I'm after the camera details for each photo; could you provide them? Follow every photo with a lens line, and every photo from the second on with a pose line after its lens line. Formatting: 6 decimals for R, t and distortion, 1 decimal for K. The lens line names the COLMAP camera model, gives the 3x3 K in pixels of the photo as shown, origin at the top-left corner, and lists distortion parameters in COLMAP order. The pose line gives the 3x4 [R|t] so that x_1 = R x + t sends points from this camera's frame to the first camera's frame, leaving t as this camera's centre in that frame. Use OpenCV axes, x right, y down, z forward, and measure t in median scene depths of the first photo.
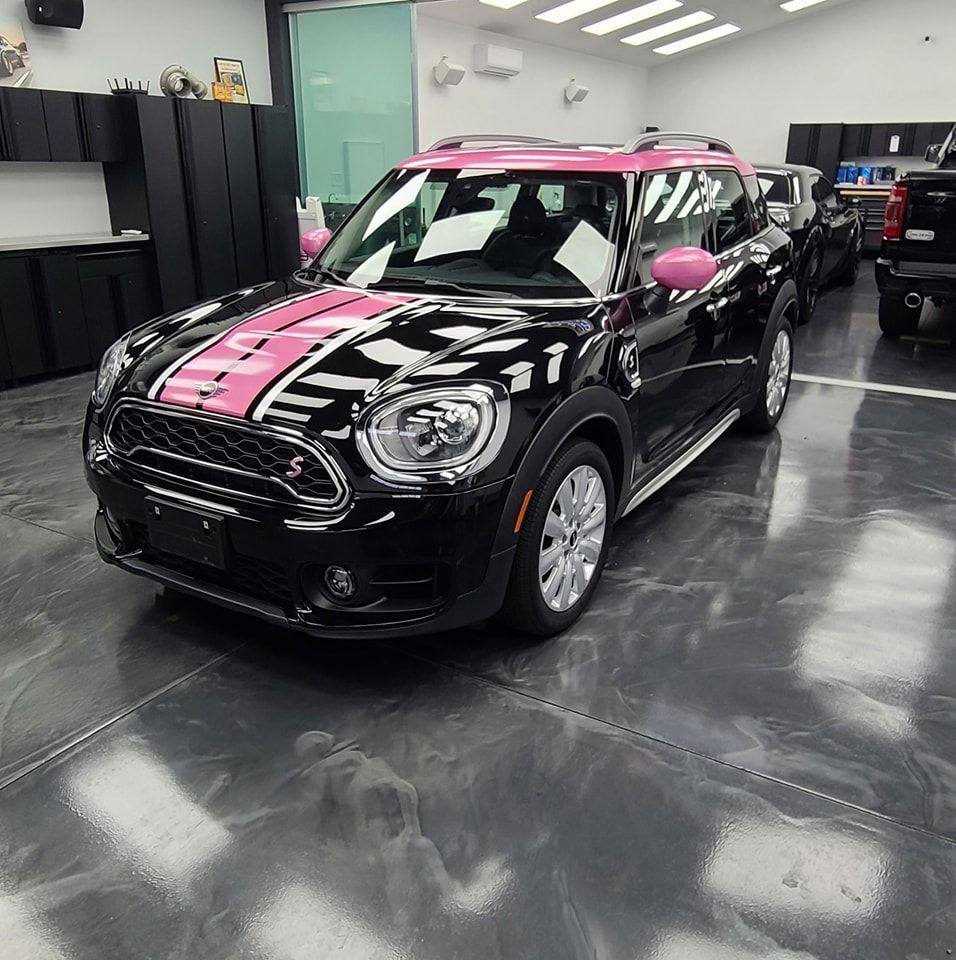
lens RADIAL K [[879.2, 0, 486.5], [0, 879.2, 526.6], [0, 0, 1]] dist [-0.006673, -0.012575]
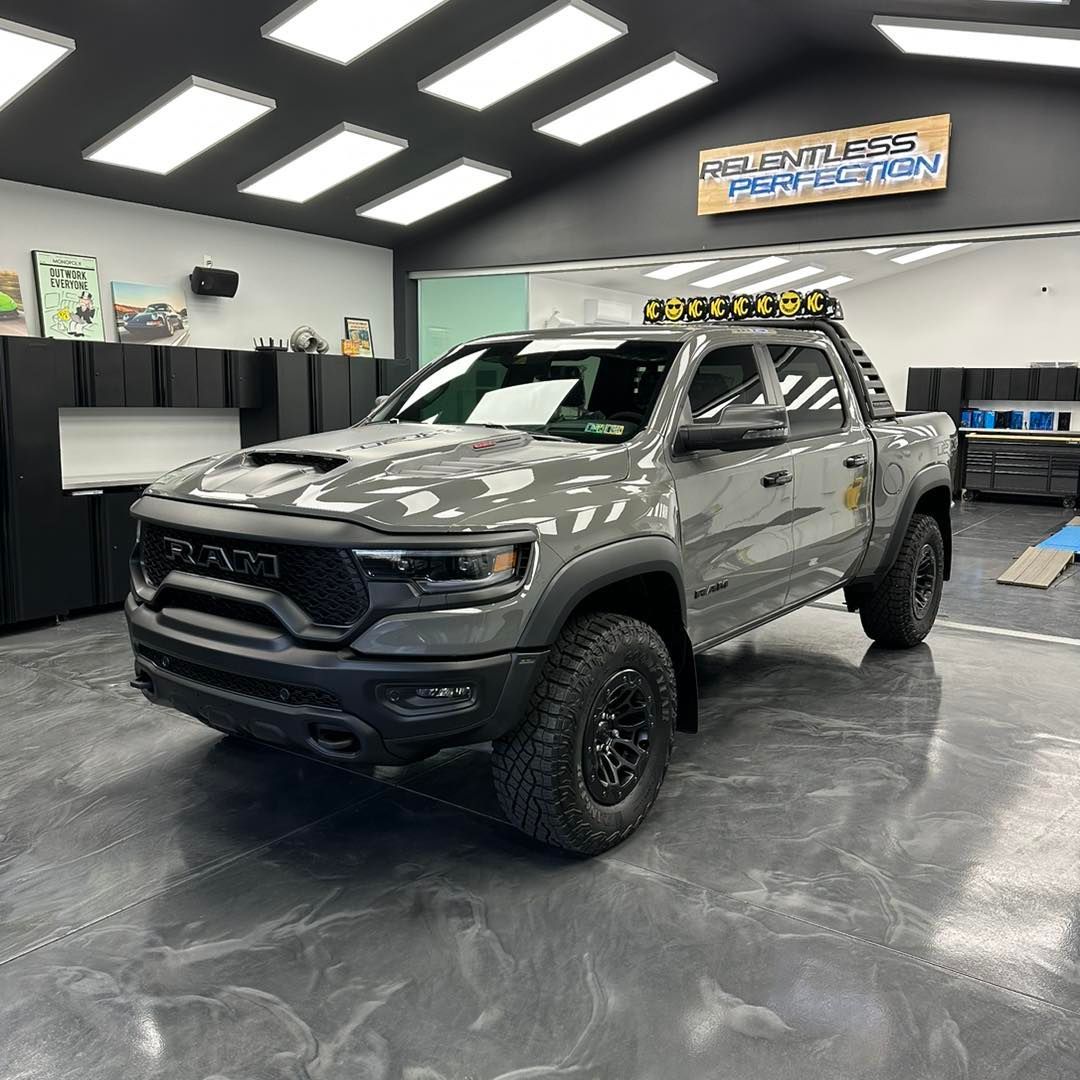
lens RADIAL K [[1038.6, 0, 540.0], [0, 1038.6, 540.0], [0, 0, 1]] dist [0.122951, -0.256676]
pose [[0.997513, 0.020866, -0.067324, 0.035245], [-0.036790, 0.968872, -0.244812, 0.060857], [0.060120, 0.246680, 0.967230, -0.234581]]
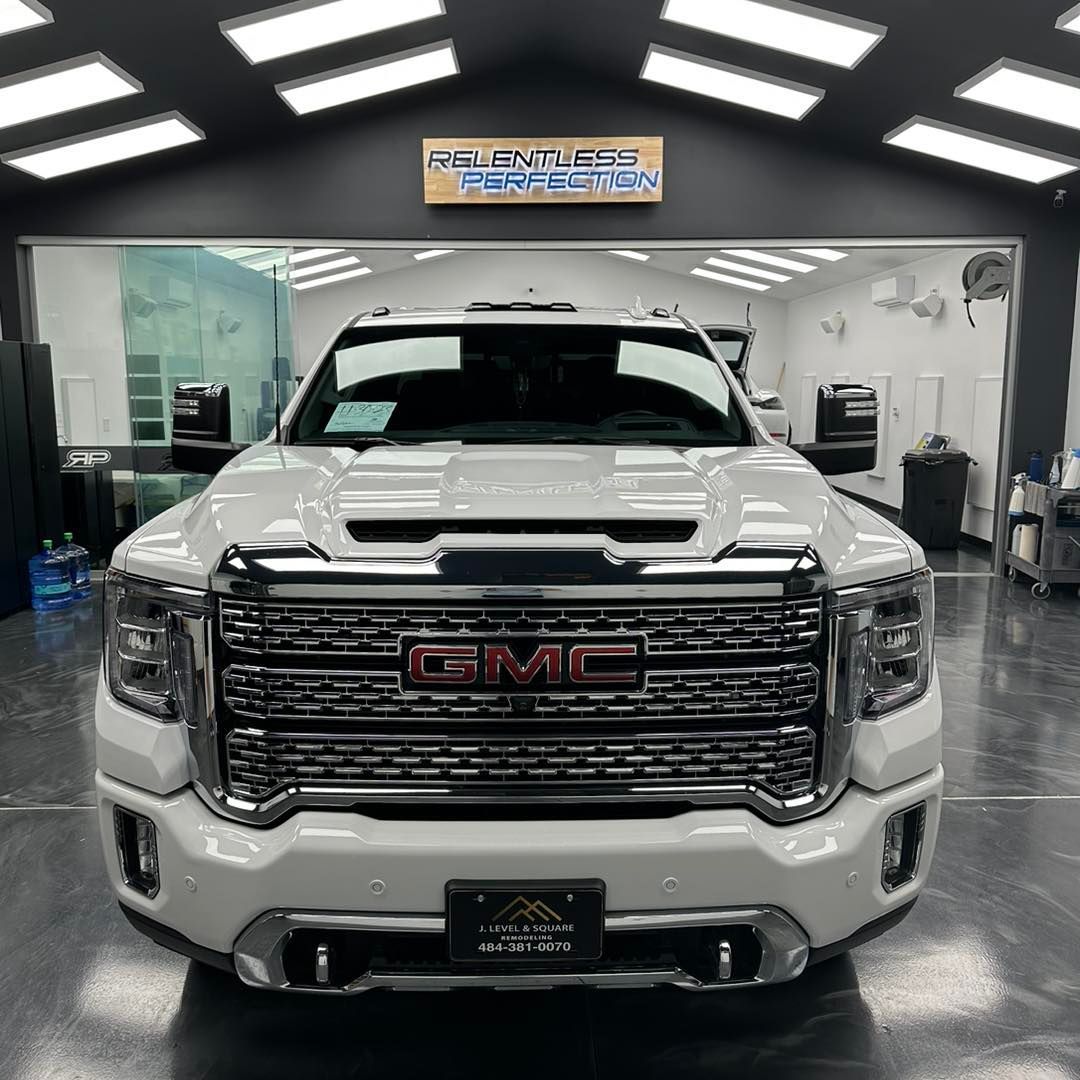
lens RADIAL K [[1034.9, 0, 540.0], [0, 1034.9, 540.0], [0, 0, 1]] dist [0.034444, -0.021962]
pose [[0.828563, -0.091806, 0.552318, -0.508235], [0.218173, 0.961431, -0.167484, -0.007075], [-0.515640, 0.259272, 0.816635, -0.078261]]
